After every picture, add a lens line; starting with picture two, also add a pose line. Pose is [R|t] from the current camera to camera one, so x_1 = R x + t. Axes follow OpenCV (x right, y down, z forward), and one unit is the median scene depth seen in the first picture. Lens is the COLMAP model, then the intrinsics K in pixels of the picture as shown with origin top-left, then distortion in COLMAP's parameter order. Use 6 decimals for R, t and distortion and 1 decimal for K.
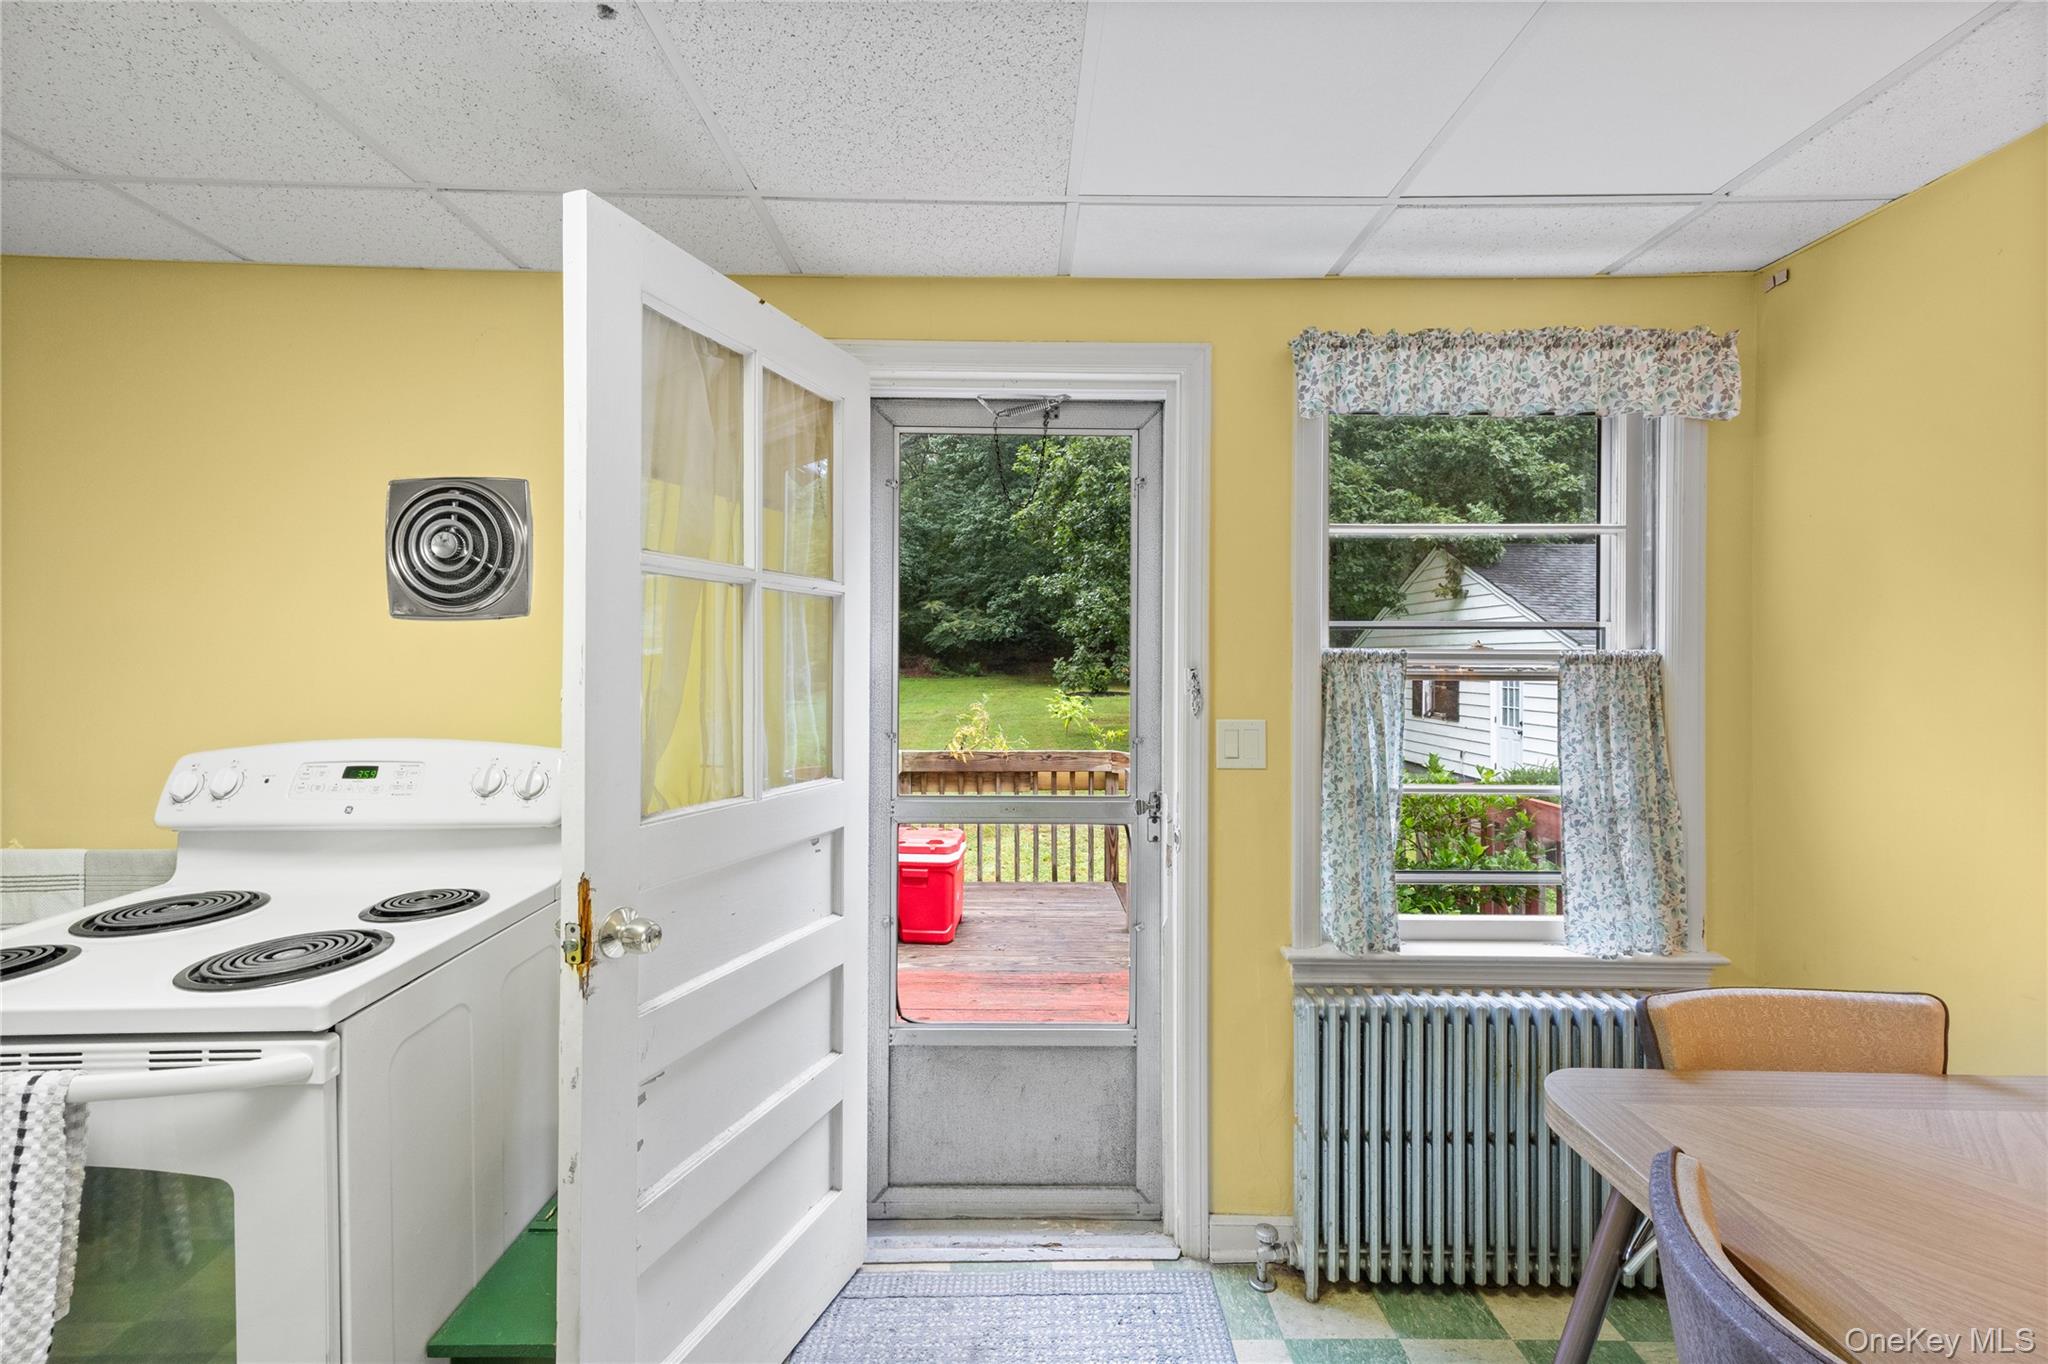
lens RADIAL K [[838.1, 0, 1018.9], [0, 838.1, 667.6], [0, 0, 1]] dist [0.006706, 0.000208]
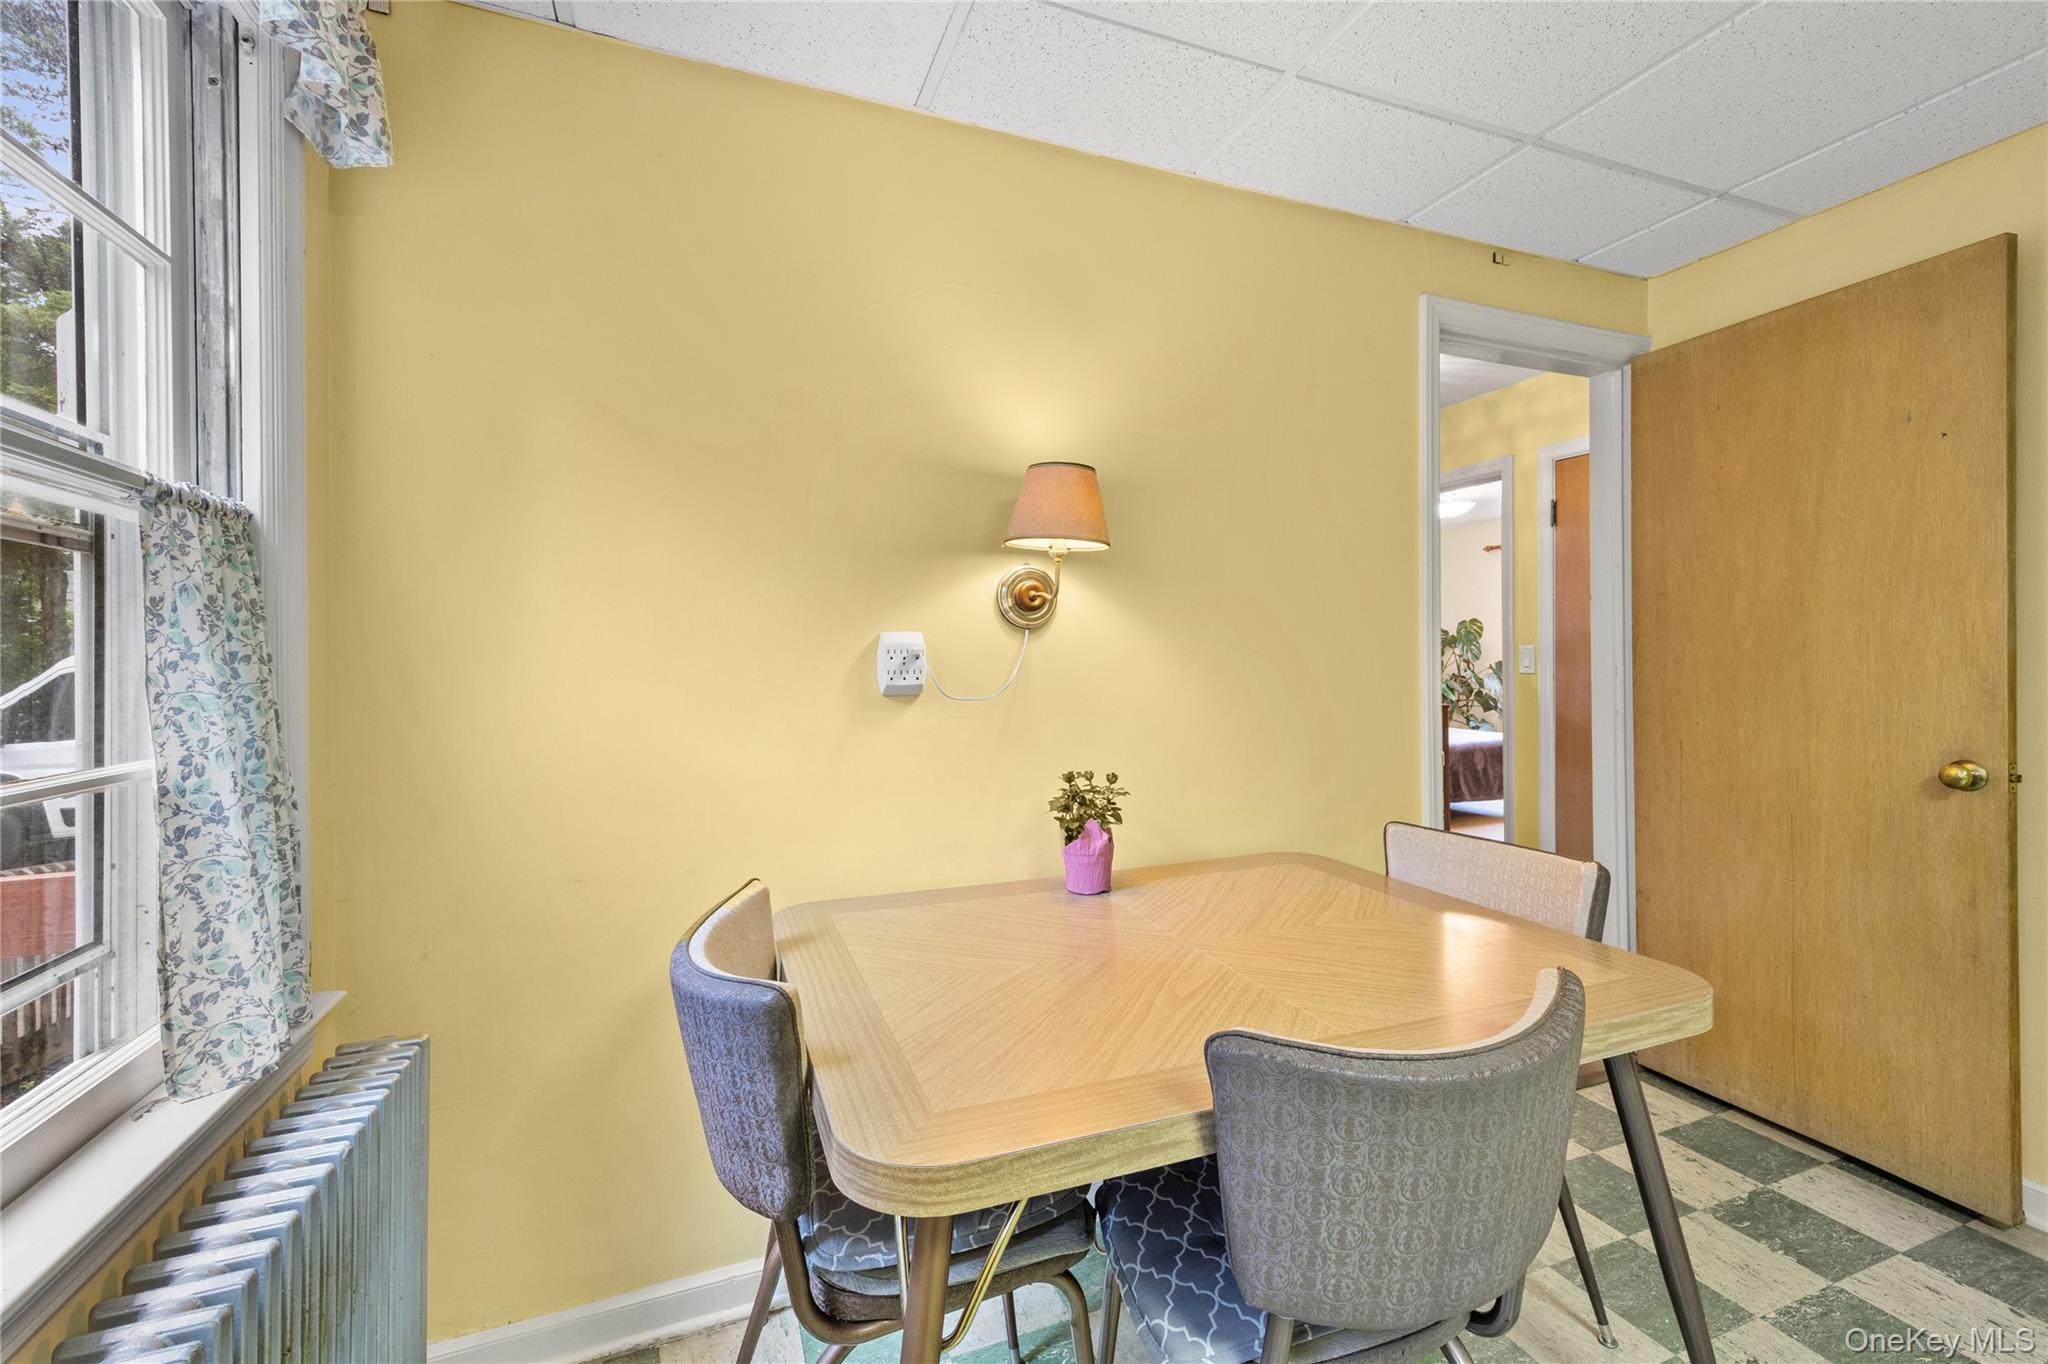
lens RADIAL K [[838.1, 0, 1018.9], [0, 838.1, 667.6], [0, 0, 1]] dist [0.006706, 0.000208]
pose [[-0.351700, -0.007023, 0.936087, 0.041943], [0.007747, 0.999916, 0.010413, 0.088647], [-0.936081, 0.010914, -0.351615, 0.719753]]
